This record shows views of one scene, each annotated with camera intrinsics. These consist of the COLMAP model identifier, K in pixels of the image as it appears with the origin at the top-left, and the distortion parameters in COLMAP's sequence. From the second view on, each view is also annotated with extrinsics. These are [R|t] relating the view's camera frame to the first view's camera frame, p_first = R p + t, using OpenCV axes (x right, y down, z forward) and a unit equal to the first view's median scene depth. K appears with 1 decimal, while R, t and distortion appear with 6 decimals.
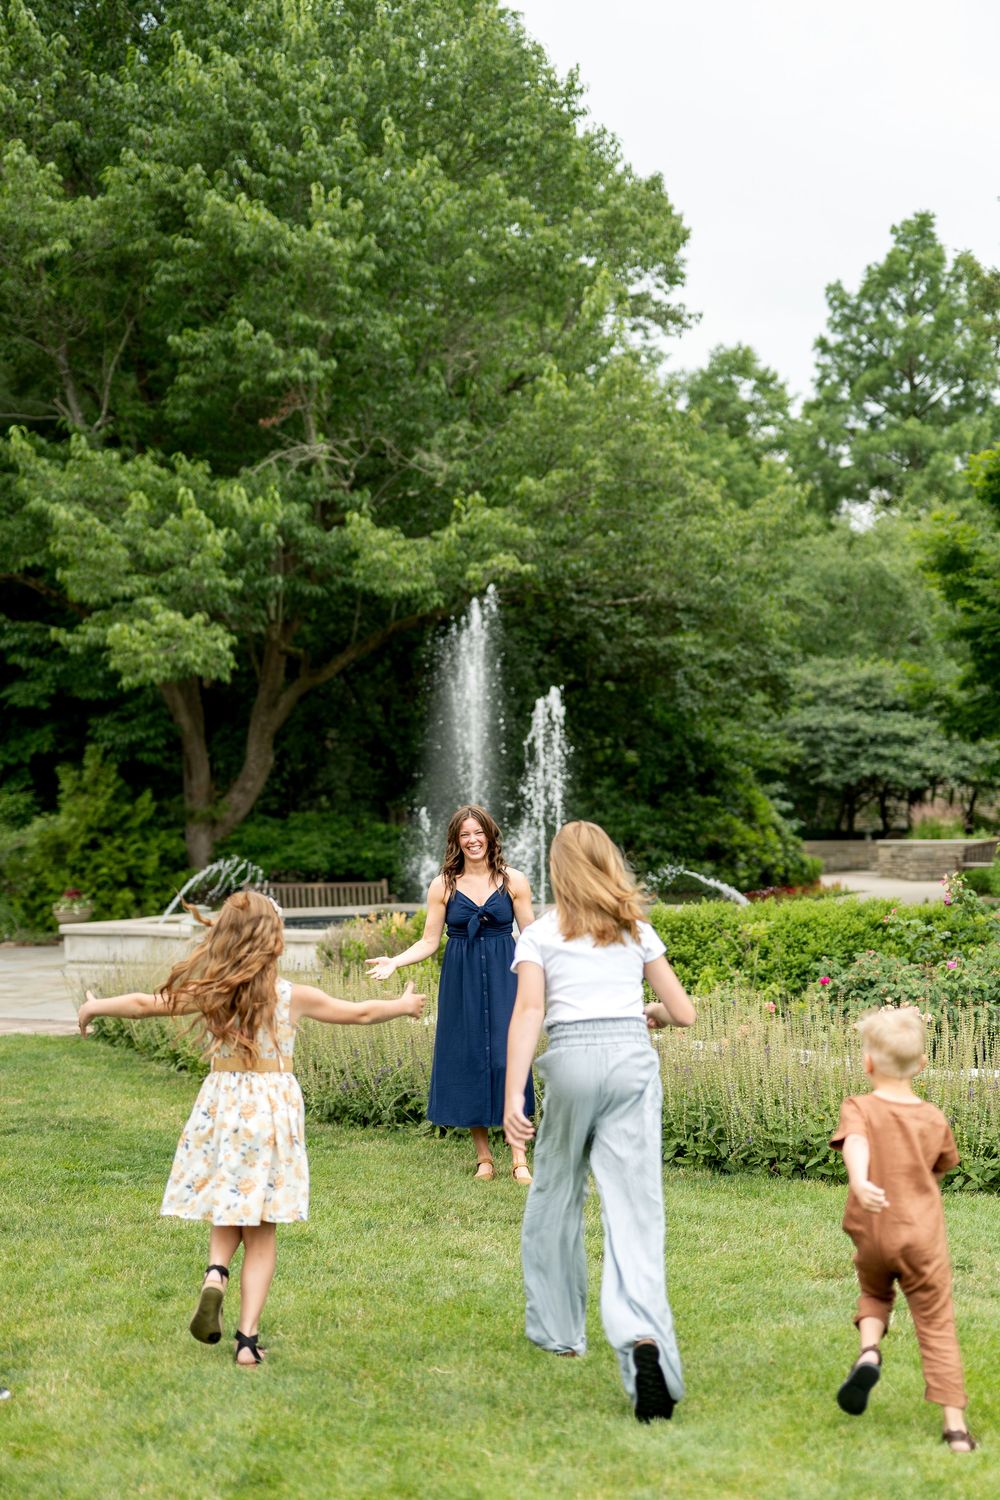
lens RADIAL K [[2183.0, 0, 500.0], [0, 2183.0, 750.0], [0, 0, 1]] dist [-0.006646, 0.019234]
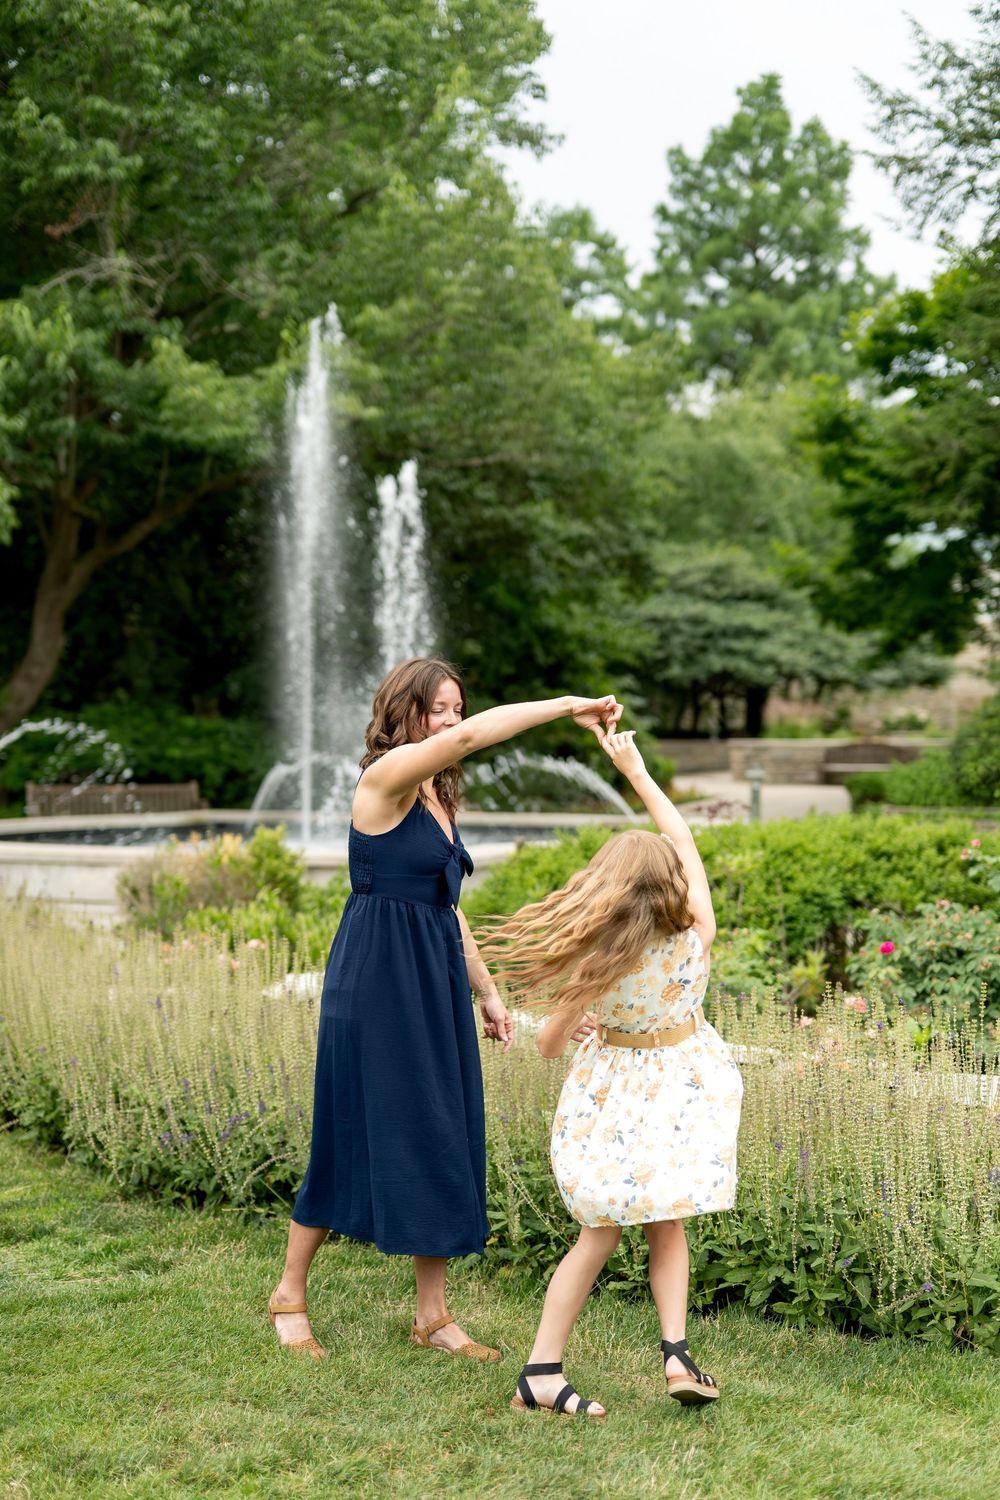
lens RADIAL K [[2090.3, 0, 507.2], [0, 2090.3, 747.9], [0, 0, 1]] dist [-0.005833, 0.004013]
pose [[0.994706, 0.006020, 0.102587, -0.015845], [-0.010665, 0.998939, 0.044792, 0.007954], [-0.102208, -0.045648, 0.993715, 0.178294]]
